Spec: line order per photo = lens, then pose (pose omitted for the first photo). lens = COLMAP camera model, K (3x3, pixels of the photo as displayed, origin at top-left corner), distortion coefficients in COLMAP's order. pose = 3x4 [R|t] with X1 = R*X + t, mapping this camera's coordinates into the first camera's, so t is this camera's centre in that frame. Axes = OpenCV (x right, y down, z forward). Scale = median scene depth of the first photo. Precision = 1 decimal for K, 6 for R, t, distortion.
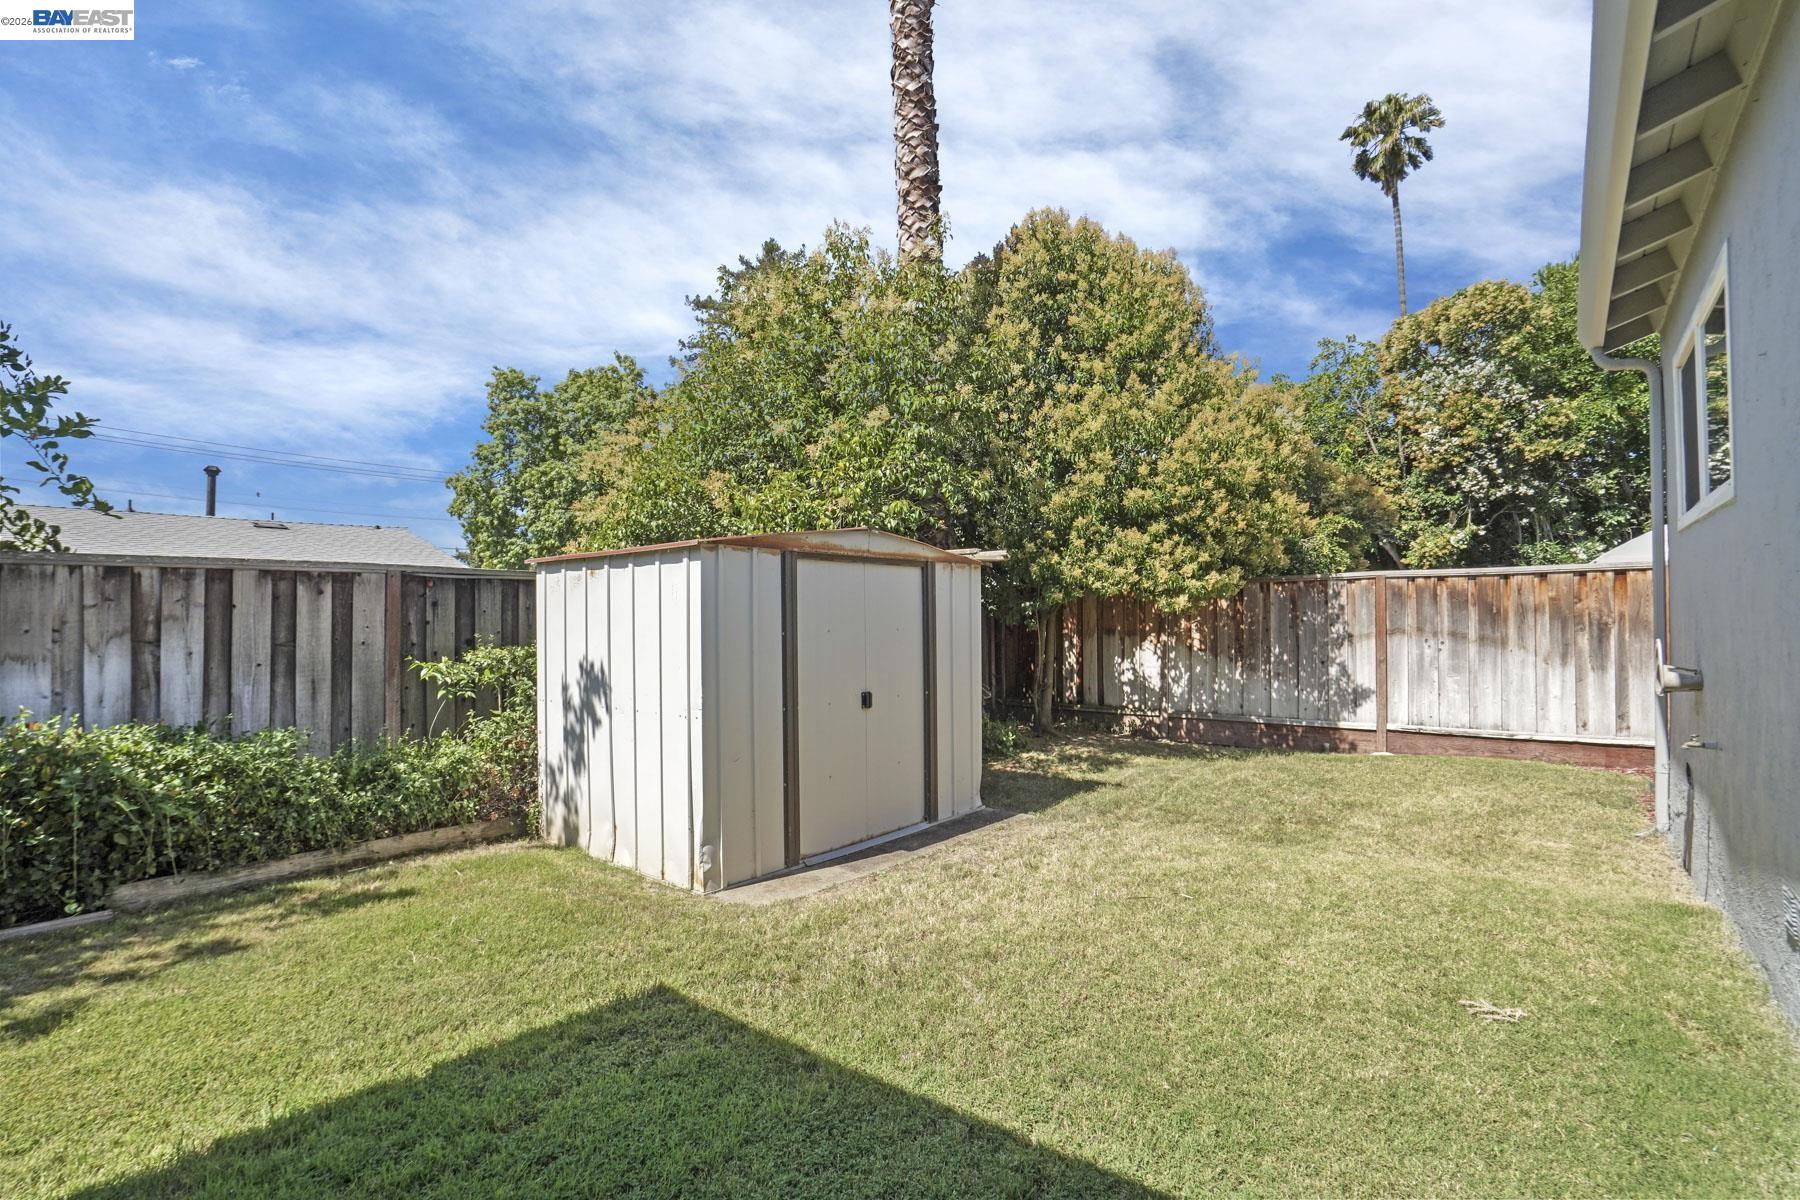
lens RADIAL K [[858.8, 0, 903.4], [0, 858.8, 599.7], [0, 0, 1]] dist [-0.066384, 0.044772]
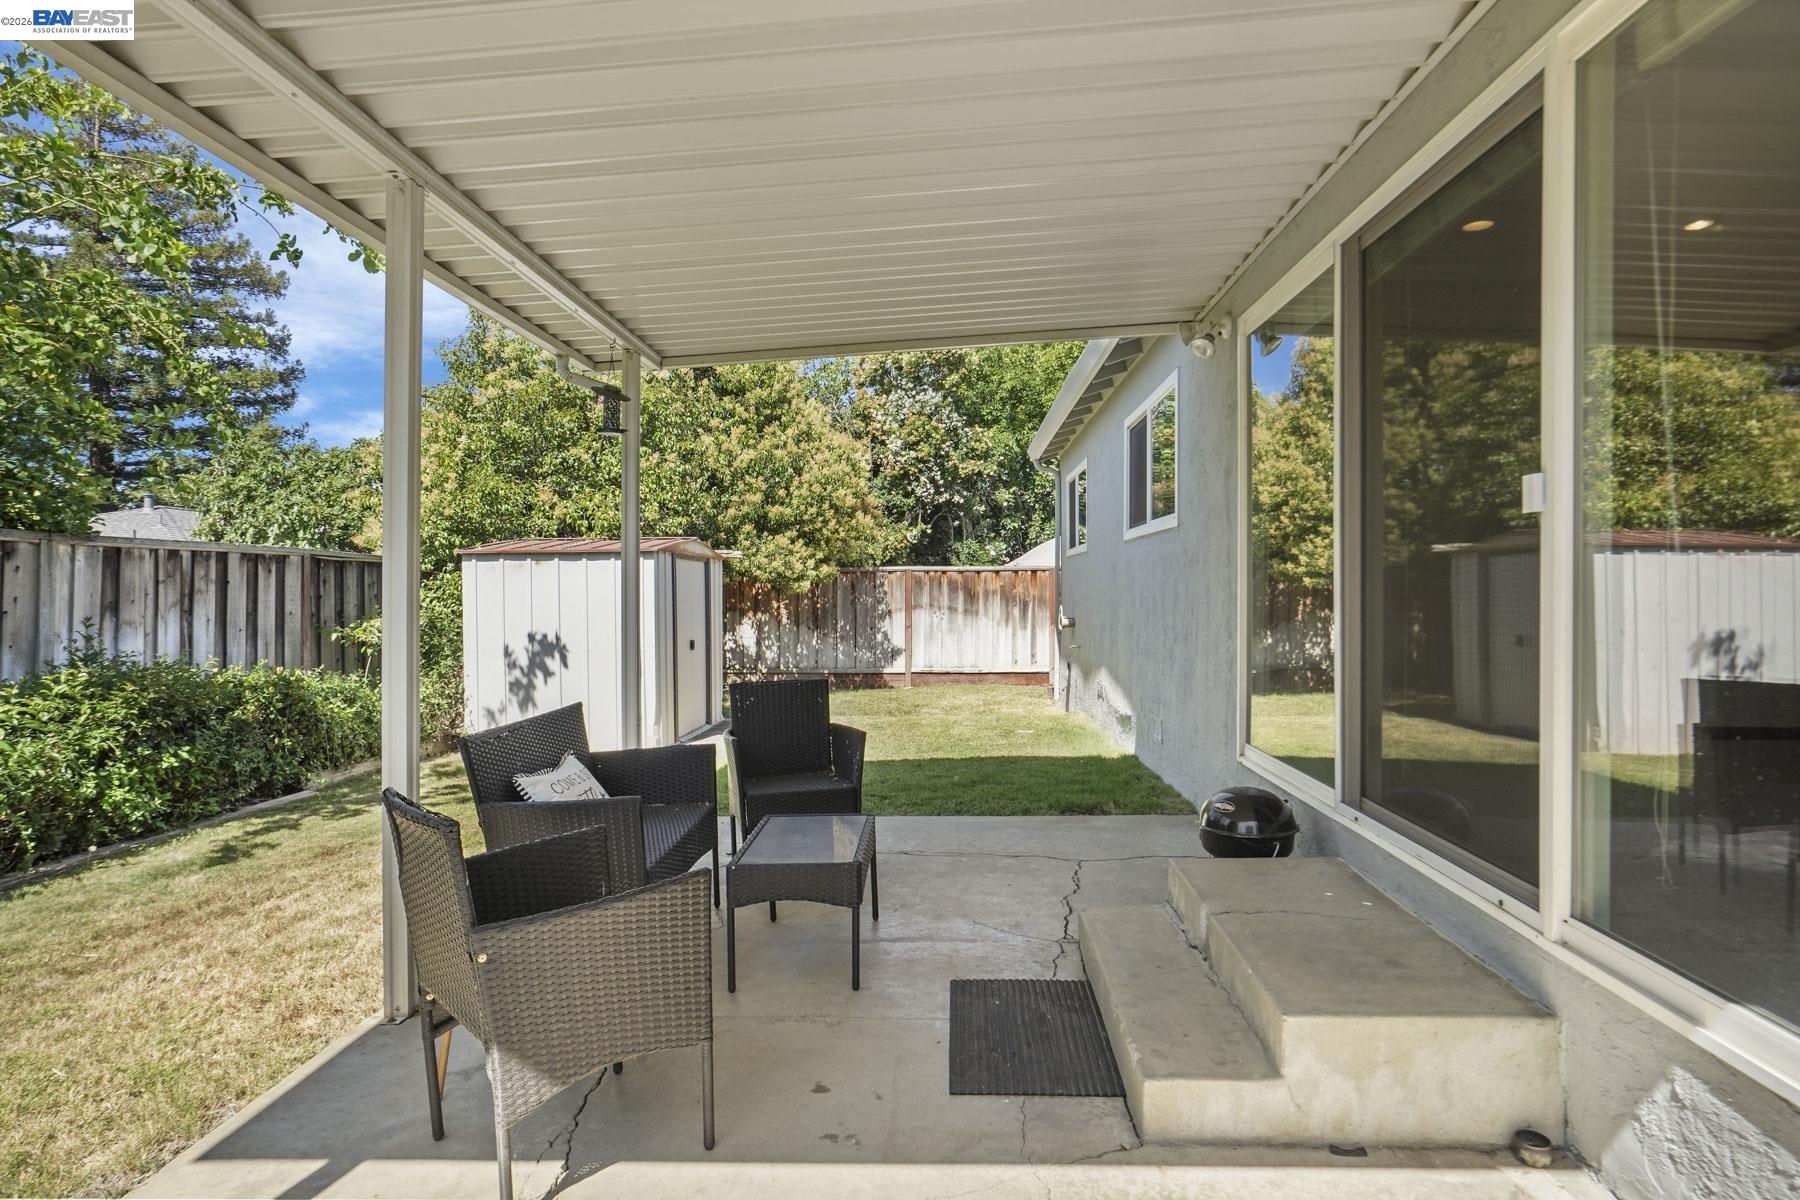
lens RADIAL K [[999.8, 0, 900.0], [0, 999.8, 600.0], [0, 0, 1]] dist [-0.050117, 0.036086]
pose [[0.820099, 0.006573, 0.572184, -0.434735], [-0.018405, 0.999720, 0.014895, -0.000169], [-0.571926, -0.022746, 0.819990, -0.420343]]
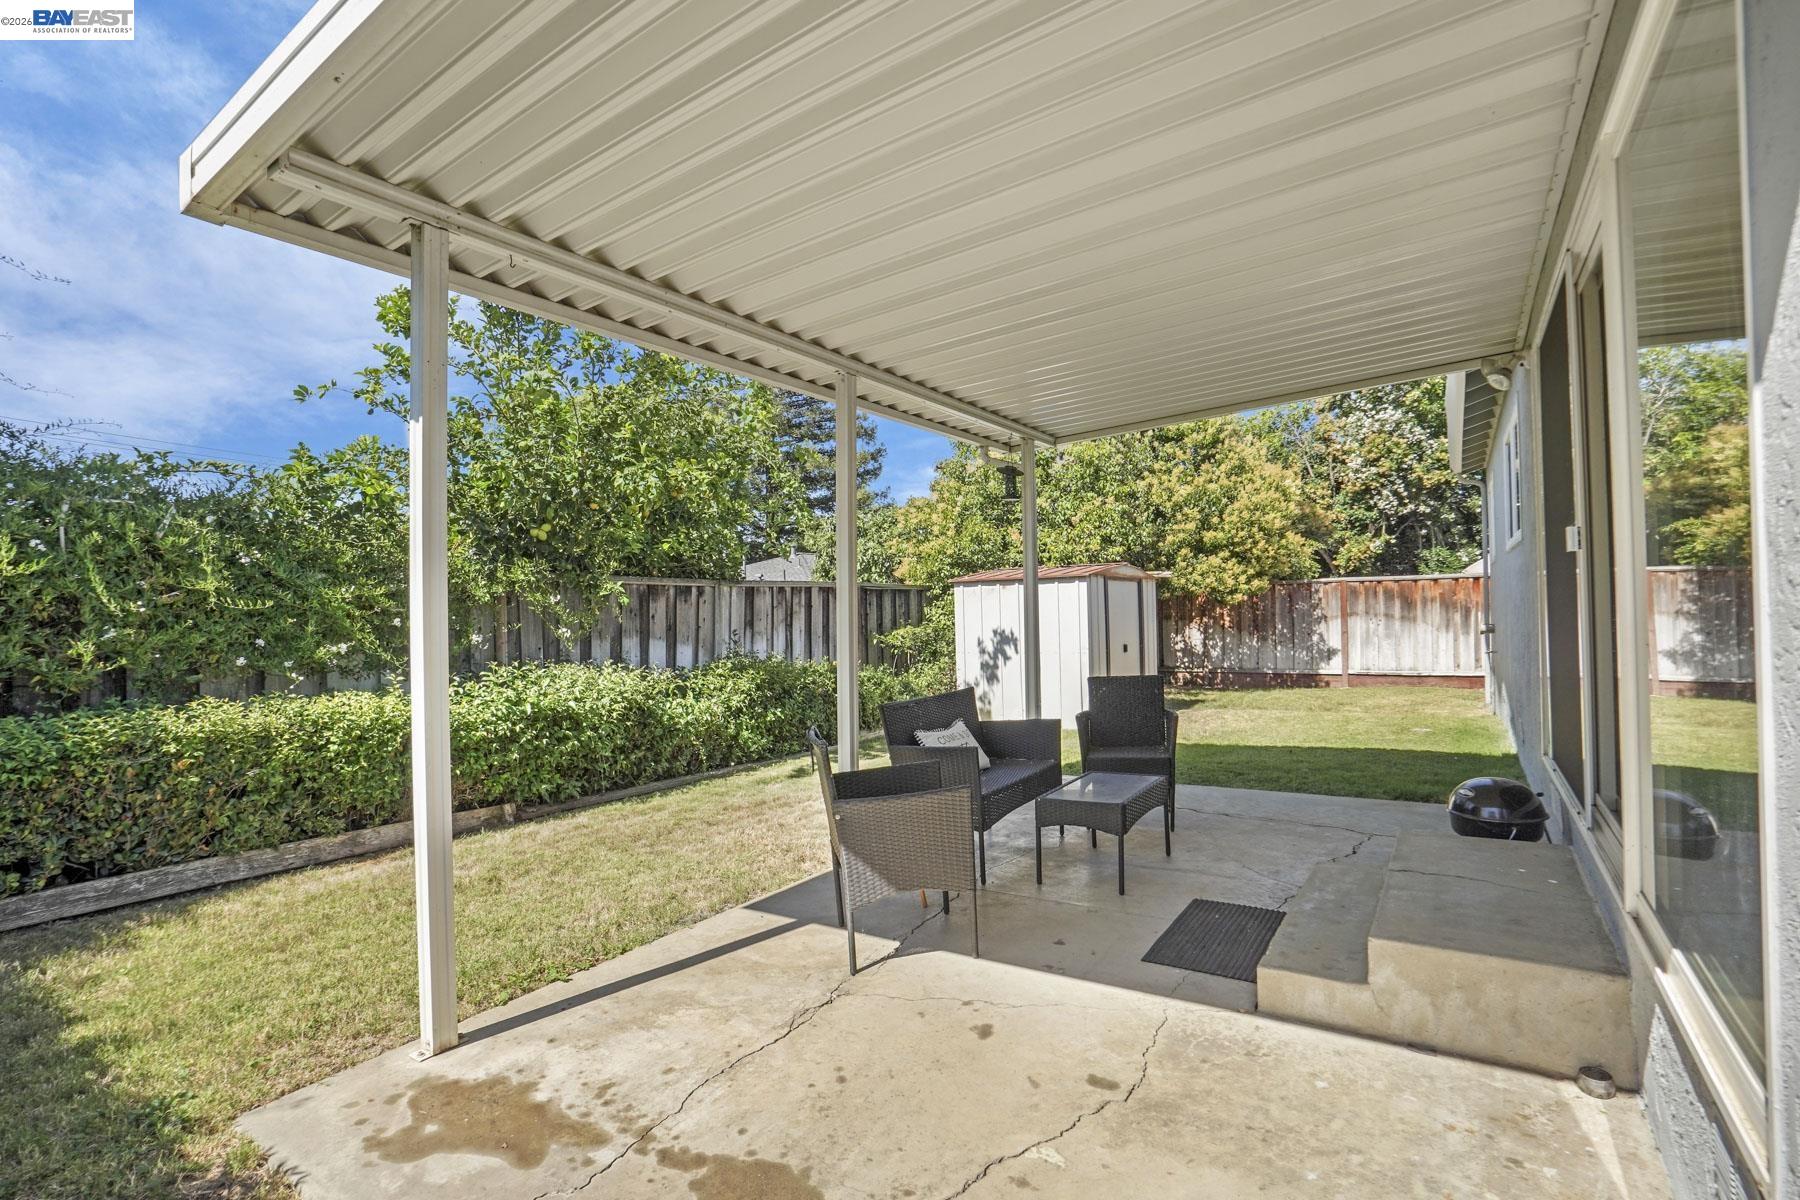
lens RADIAL K [[841.3, 0, 900.0], [0, 841.3, 600.0], [0, 0, 1]] dist [-0.068402, 0.026313]
pose [[0.997455, -0.007581, 0.070898, -0.390904], [0.007120, 0.999952, 0.006752, -0.006711], [-0.070946, -0.006230, 0.997461, -0.518404]]
